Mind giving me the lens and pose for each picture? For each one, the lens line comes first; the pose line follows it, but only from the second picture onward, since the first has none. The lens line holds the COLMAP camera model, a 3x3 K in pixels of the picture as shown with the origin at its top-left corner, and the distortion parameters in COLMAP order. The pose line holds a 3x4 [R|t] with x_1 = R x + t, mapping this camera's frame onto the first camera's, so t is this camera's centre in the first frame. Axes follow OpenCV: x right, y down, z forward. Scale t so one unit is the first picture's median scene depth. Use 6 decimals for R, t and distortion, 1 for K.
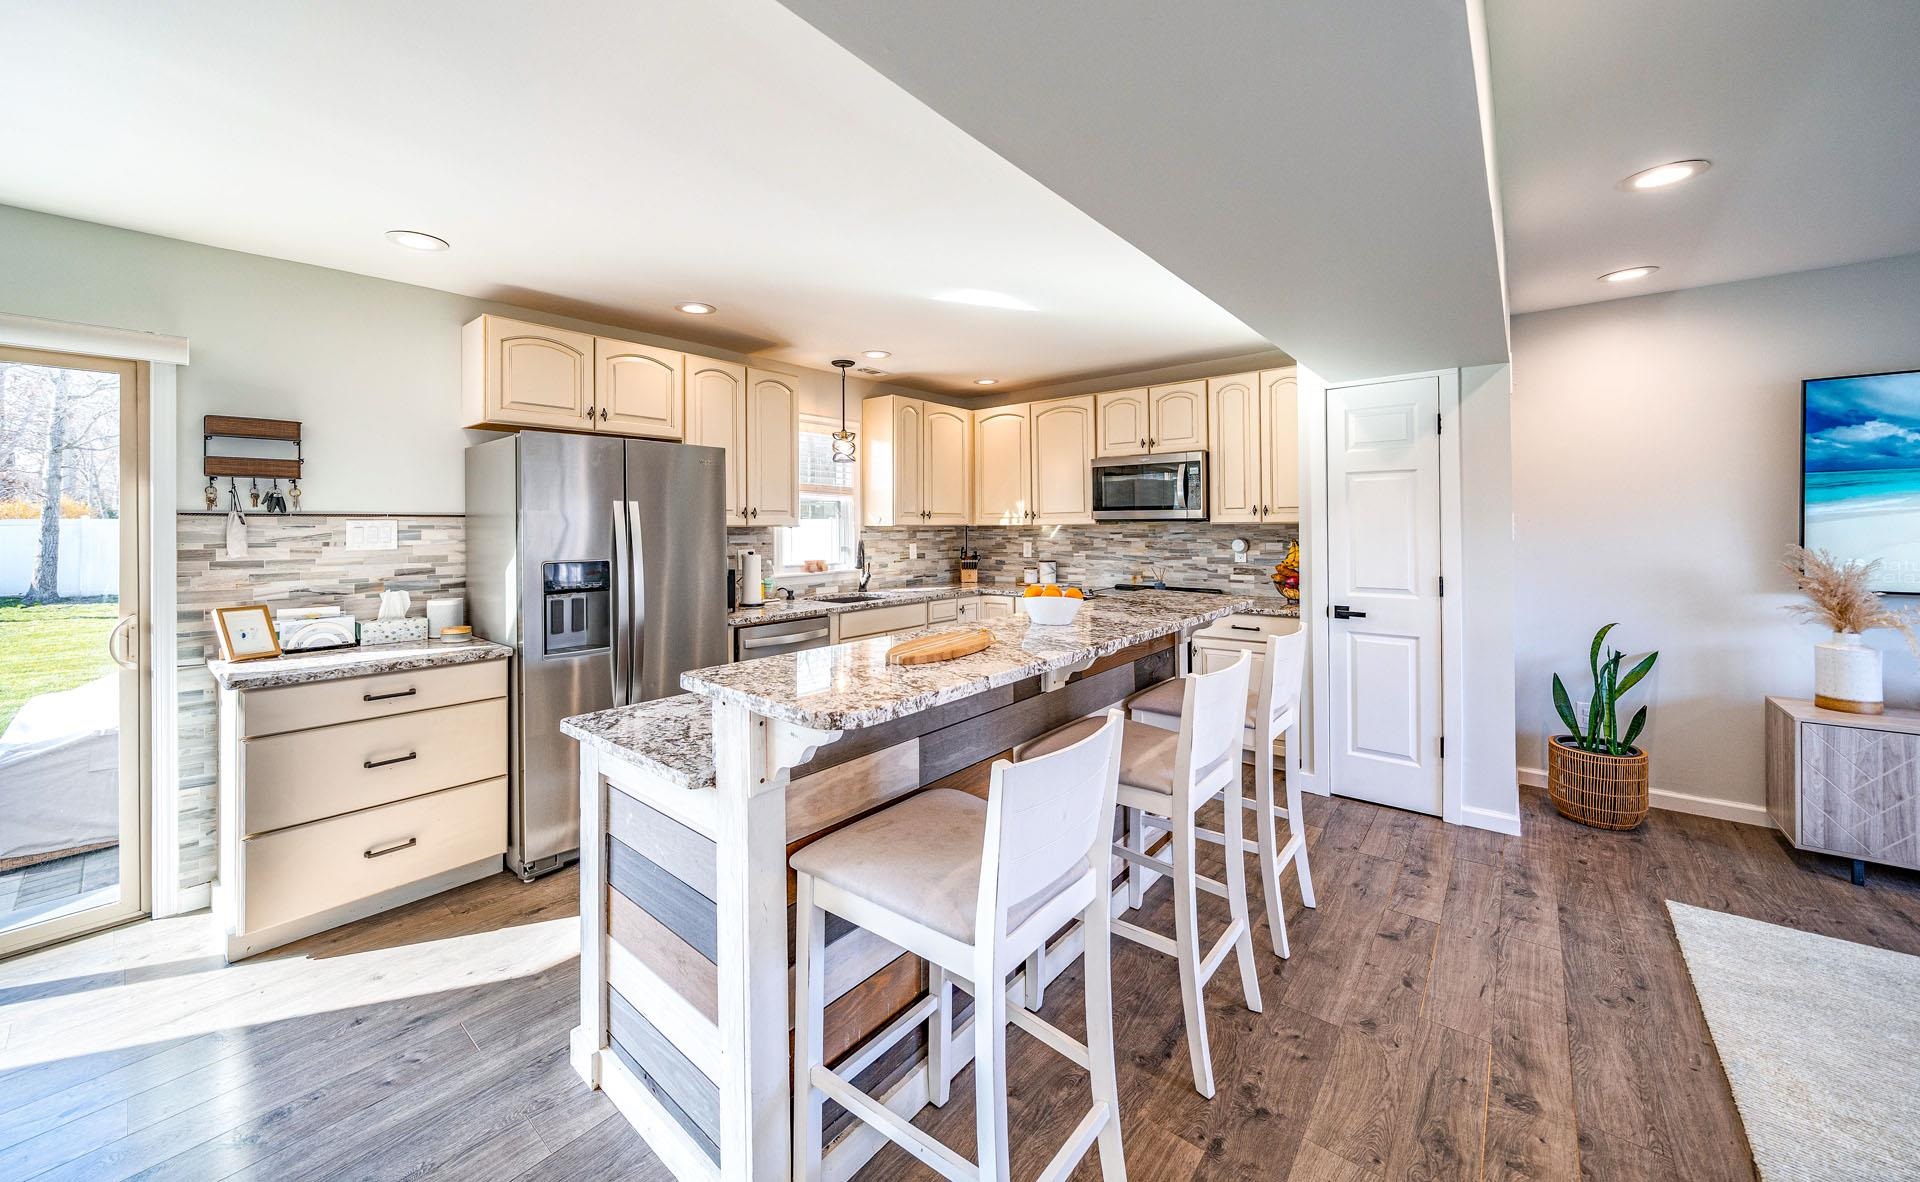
lens RADIAL K [[700.3, 0, 956.2], [0, 700.3, 521.7], [0, 0, 1]] dist [-0.002342, -0.000209]
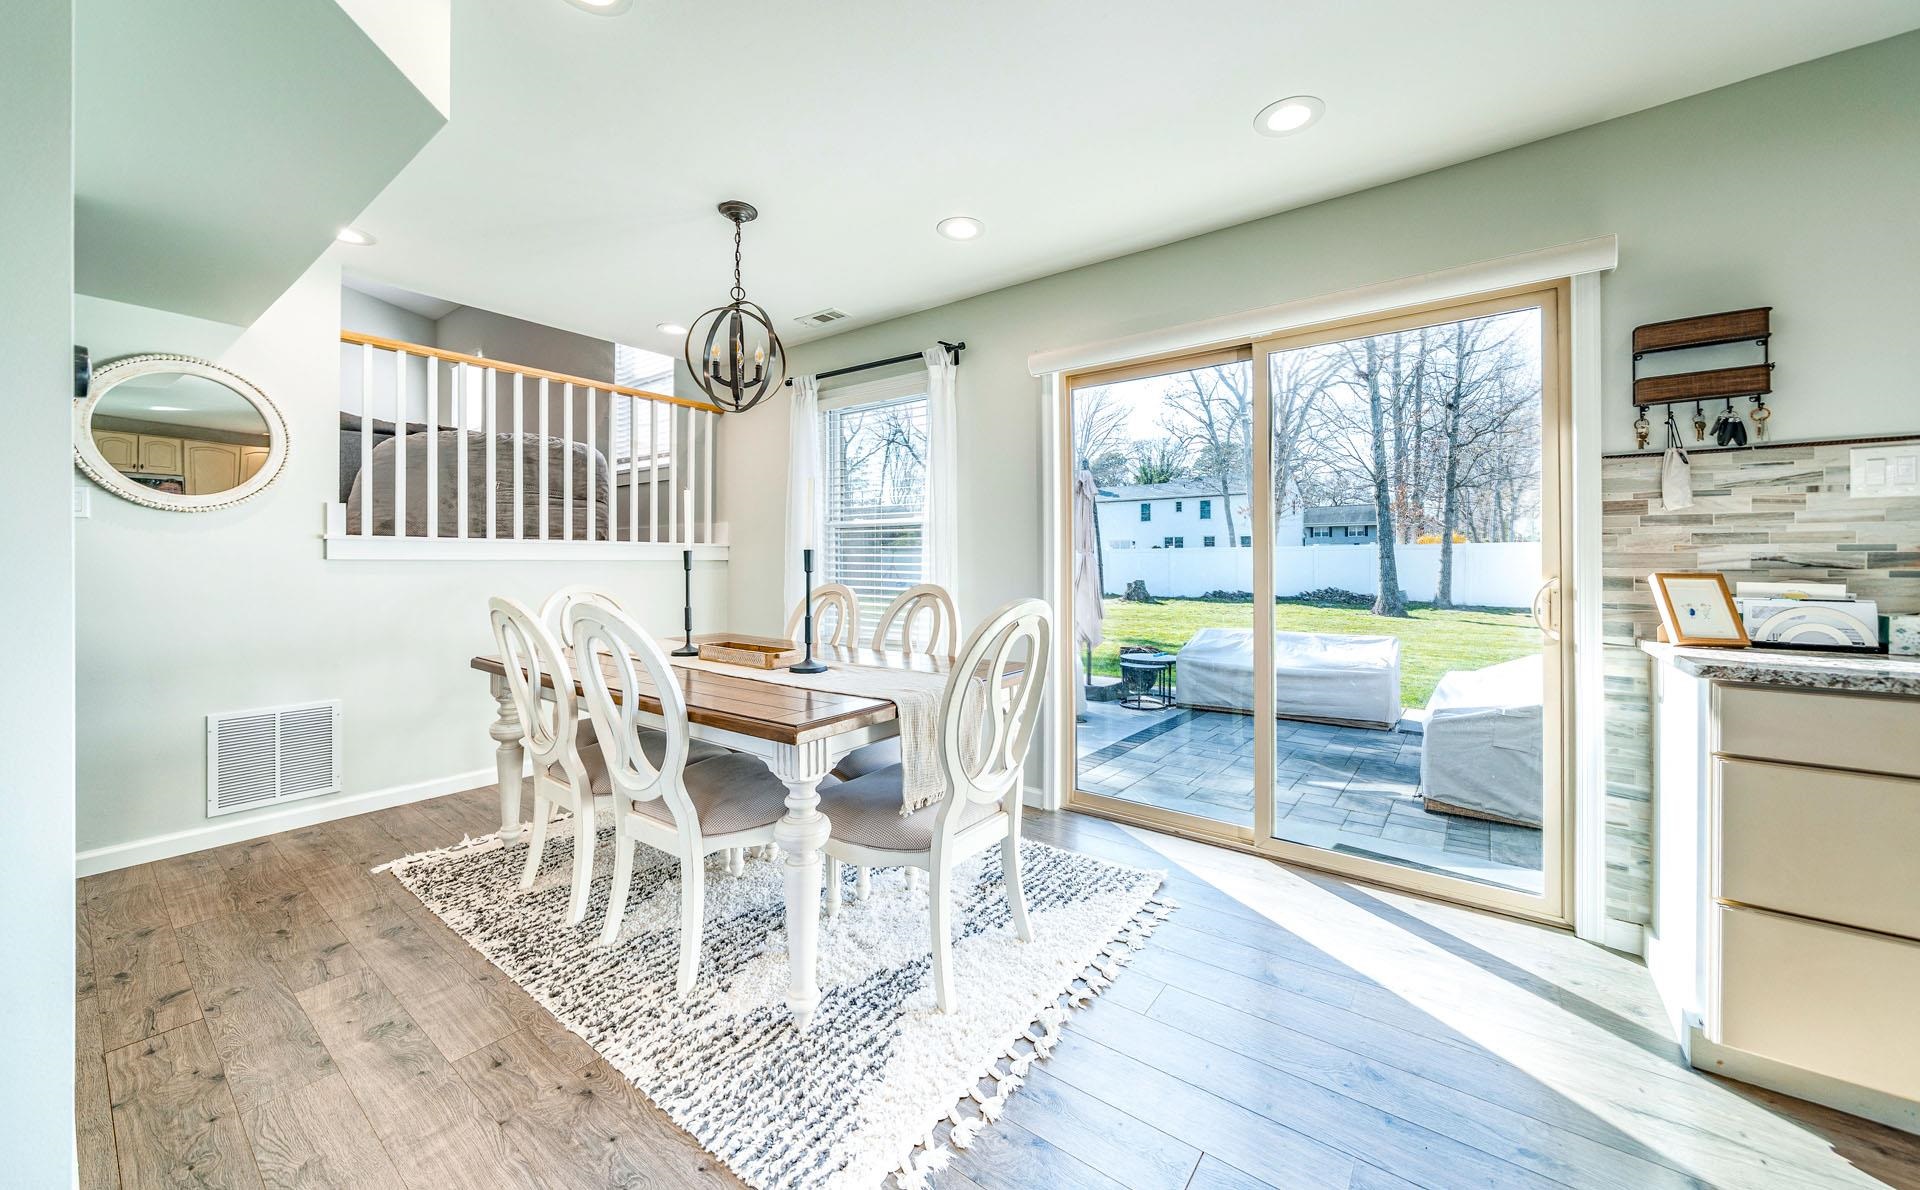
lens RADIAL K [[694.3, 0, 958.6], [0, 694.3, 562.3], [0, 0, 1]] dist [-0.000085, 0.000053]
pose [[0.049049, 0.002418, -0.998793, -0.311452], [0.006588, 0.999975, 0.002745, 0.096078], [0.998775, -0.006714, 0.049032, 0.187818]]
